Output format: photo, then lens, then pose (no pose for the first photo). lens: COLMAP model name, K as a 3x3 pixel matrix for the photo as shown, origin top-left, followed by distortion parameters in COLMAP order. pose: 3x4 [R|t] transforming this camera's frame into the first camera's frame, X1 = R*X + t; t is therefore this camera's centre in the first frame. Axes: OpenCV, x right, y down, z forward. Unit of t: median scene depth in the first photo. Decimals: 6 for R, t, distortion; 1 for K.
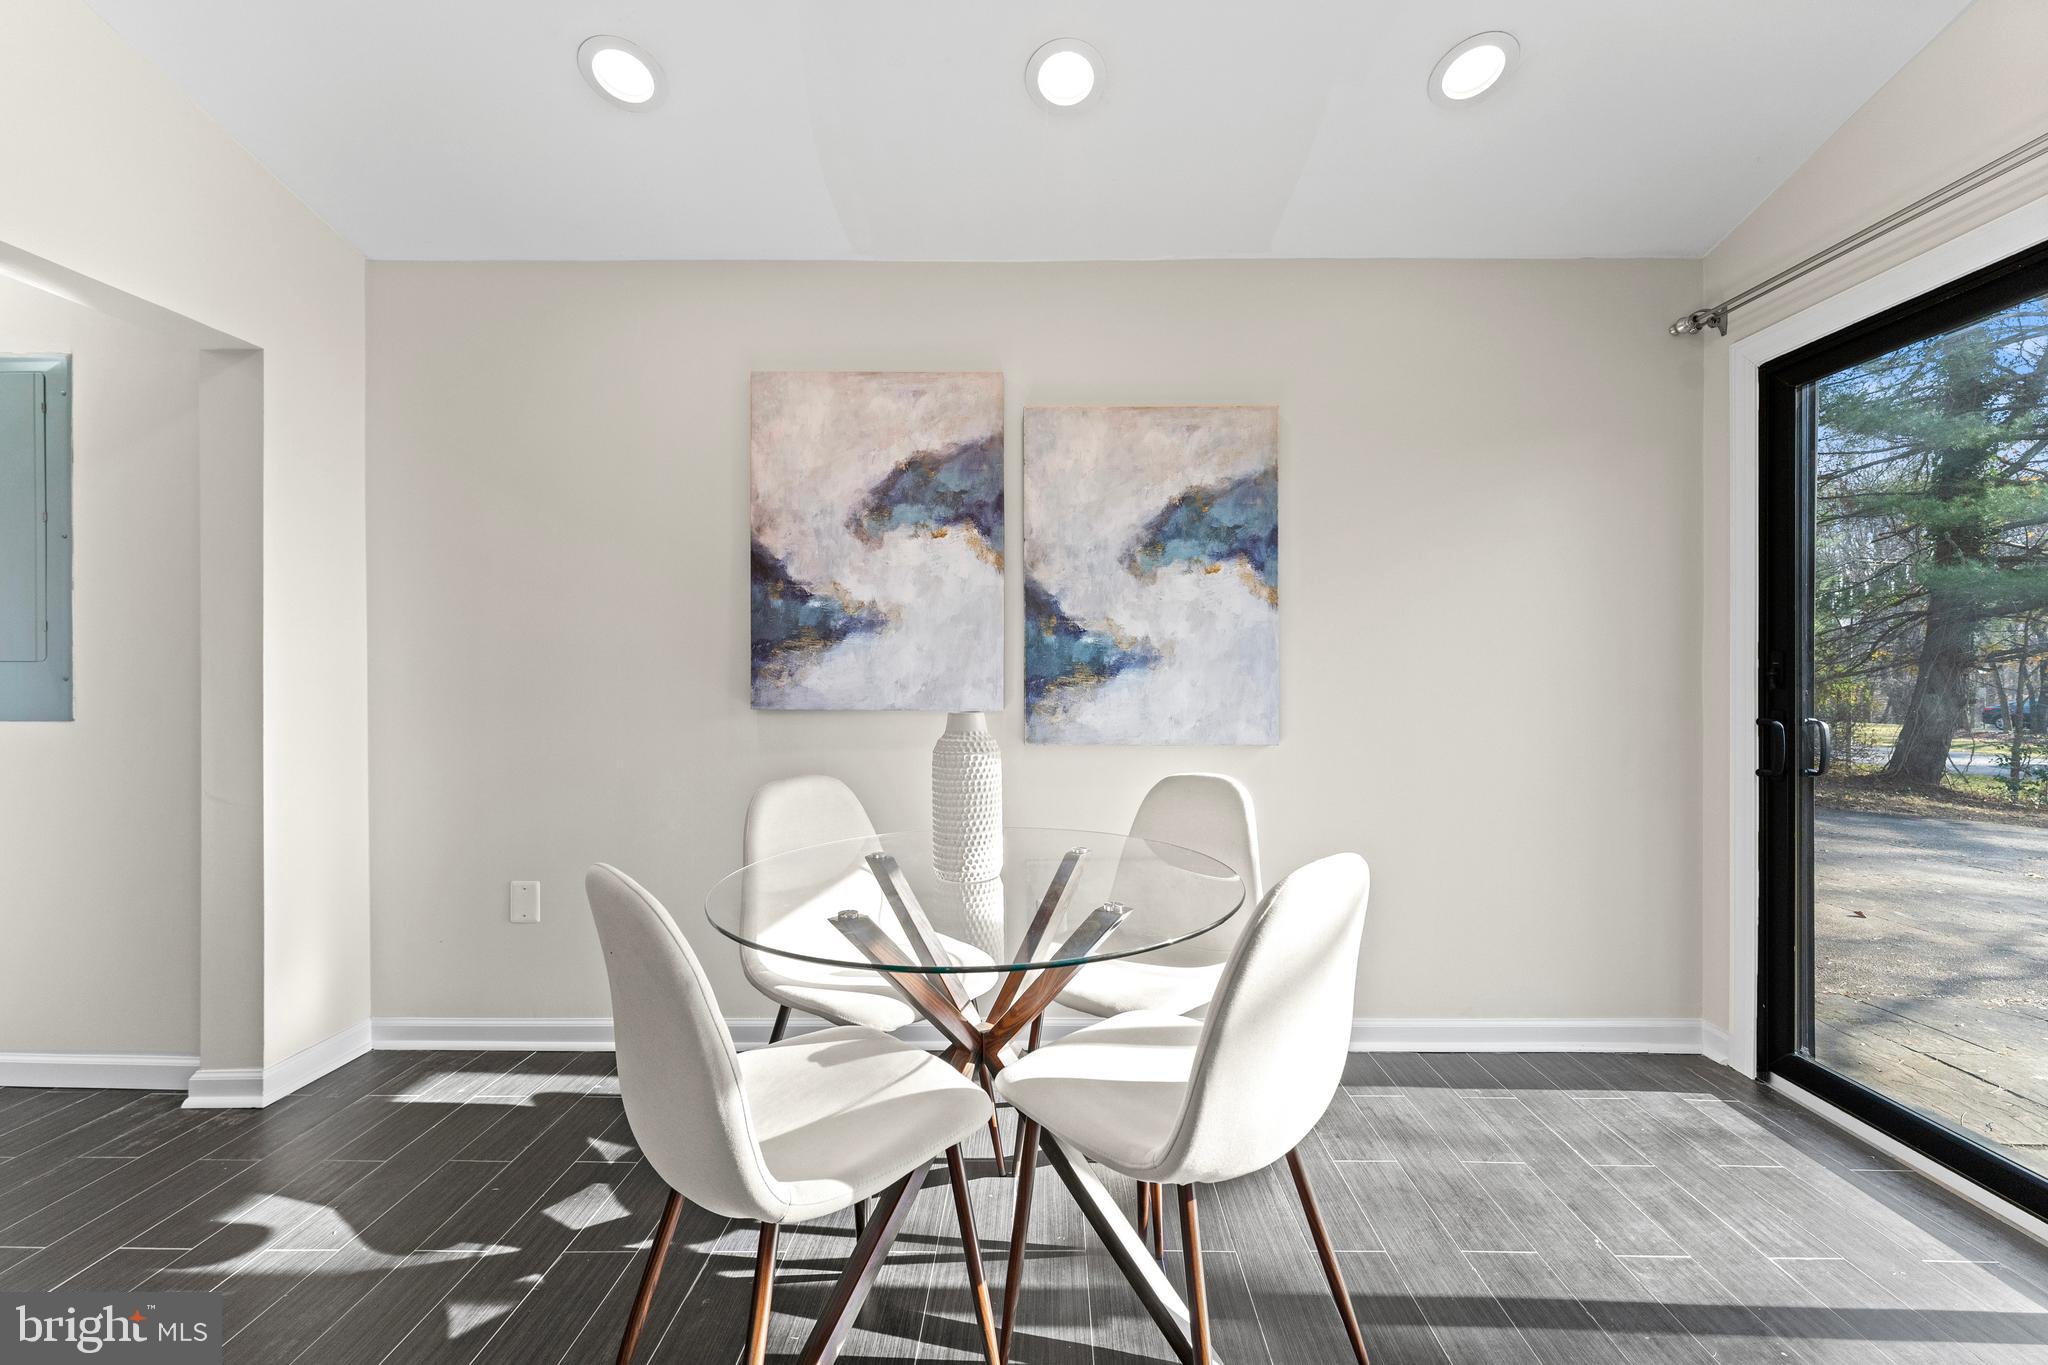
lens RADIAL K [[836.6, 0, 1027.5], [0, 836.6, 671.0], [0, 0, 1]] dist [0.001569, -0.000539]
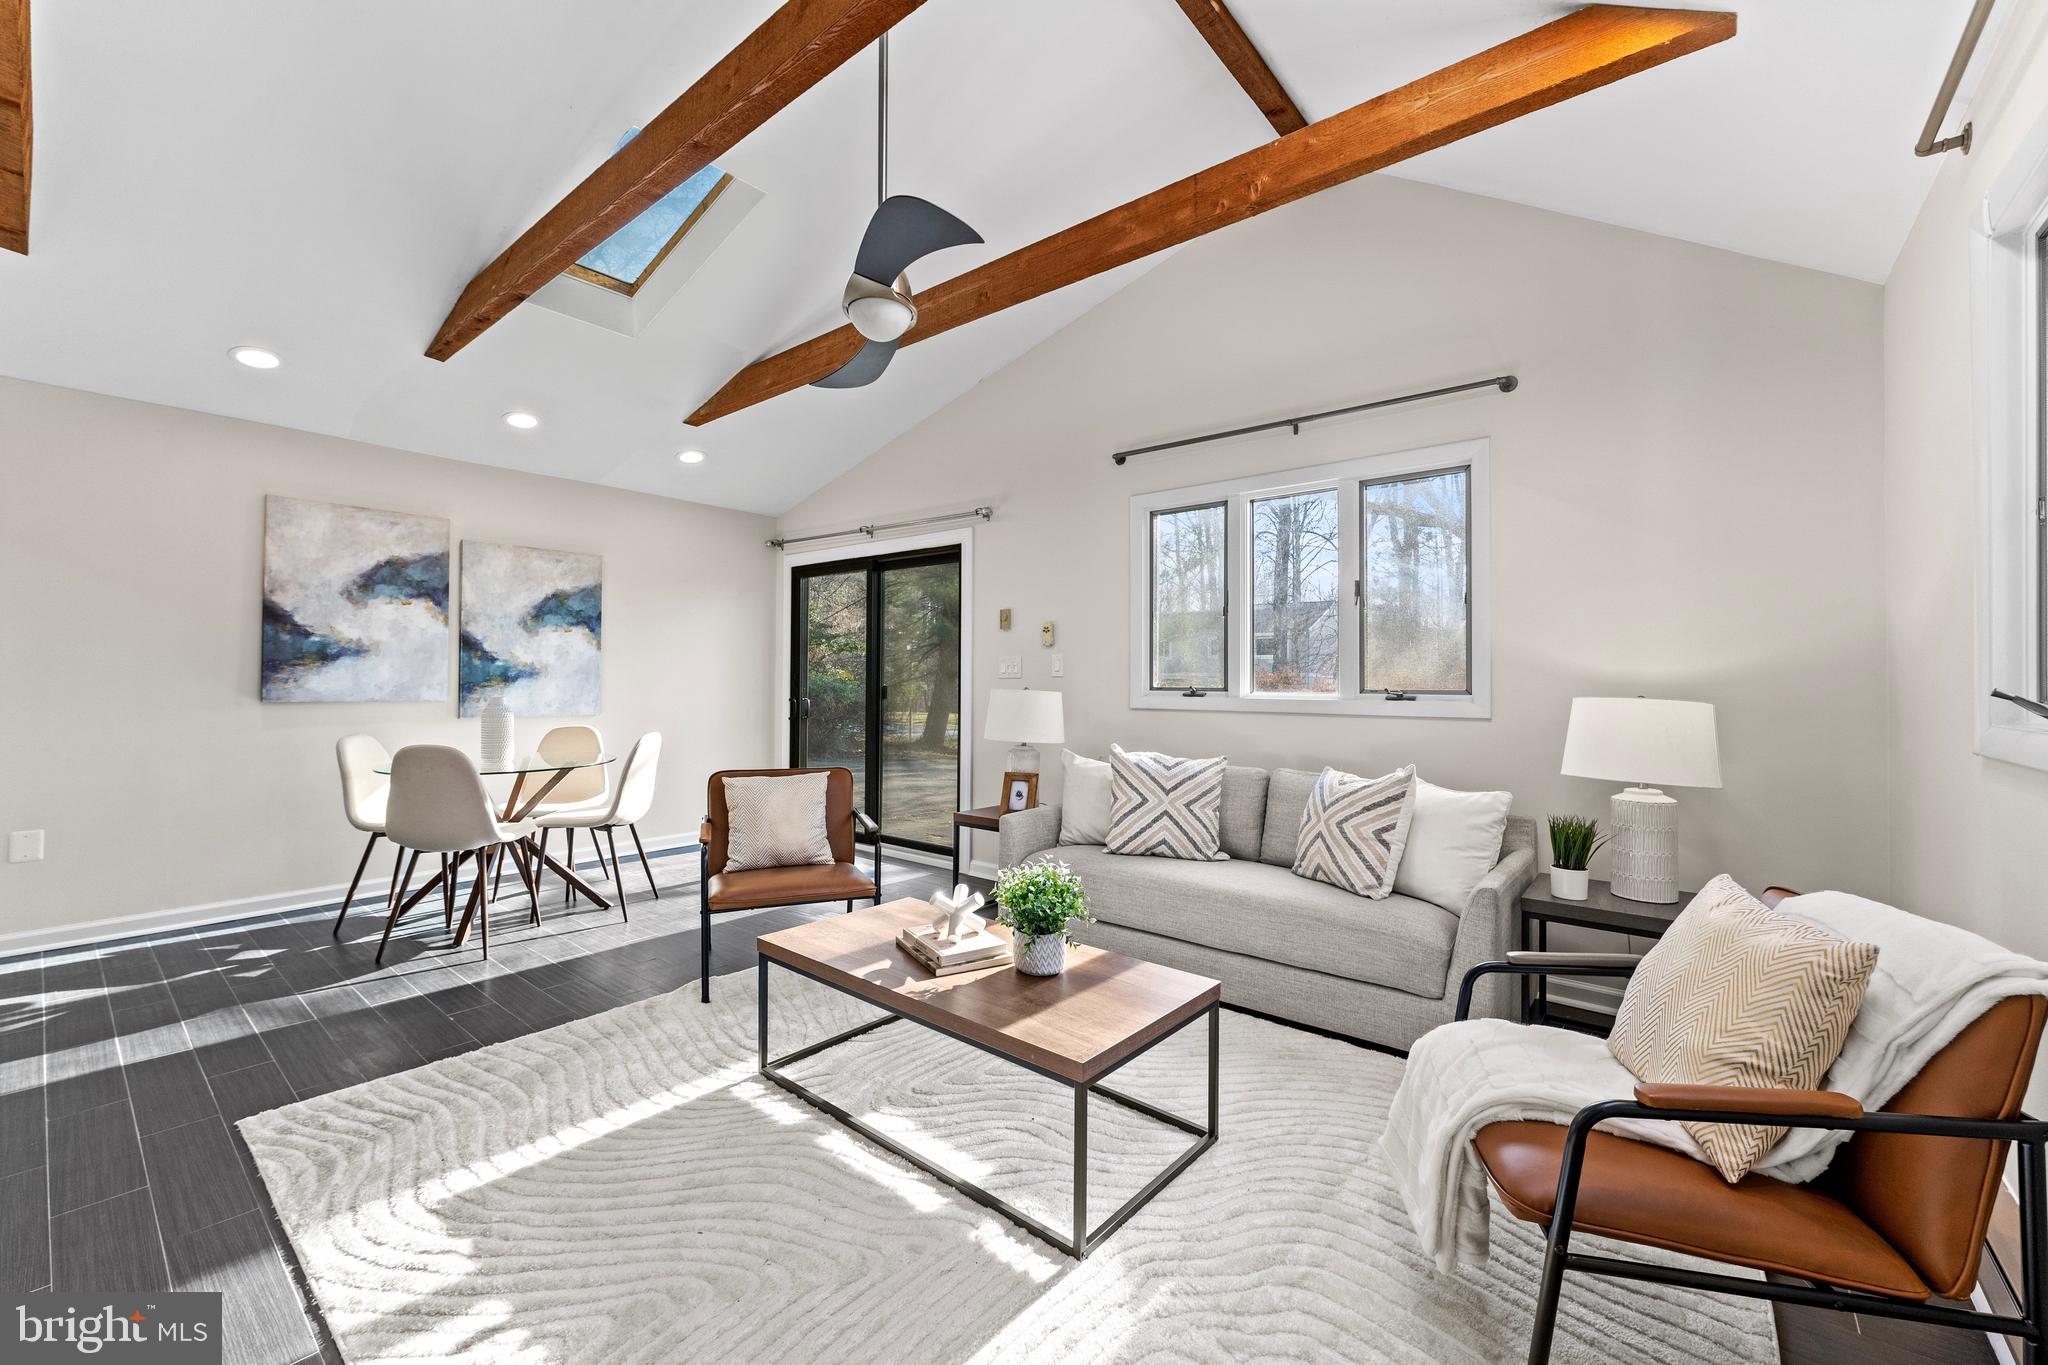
lens RADIAL K [[836.6, 0, 1038.6], [0, 836.6, 679.5], [0, 0, 1]] dist [0.001569, -0.000539]
pose [[0.626466, 0.004997, 0.779432, -0.656986], [-0.008261, 0.999966, 0.000230, -0.010740], [-0.779405, -0.006583, 0.626486, -1.190056]]
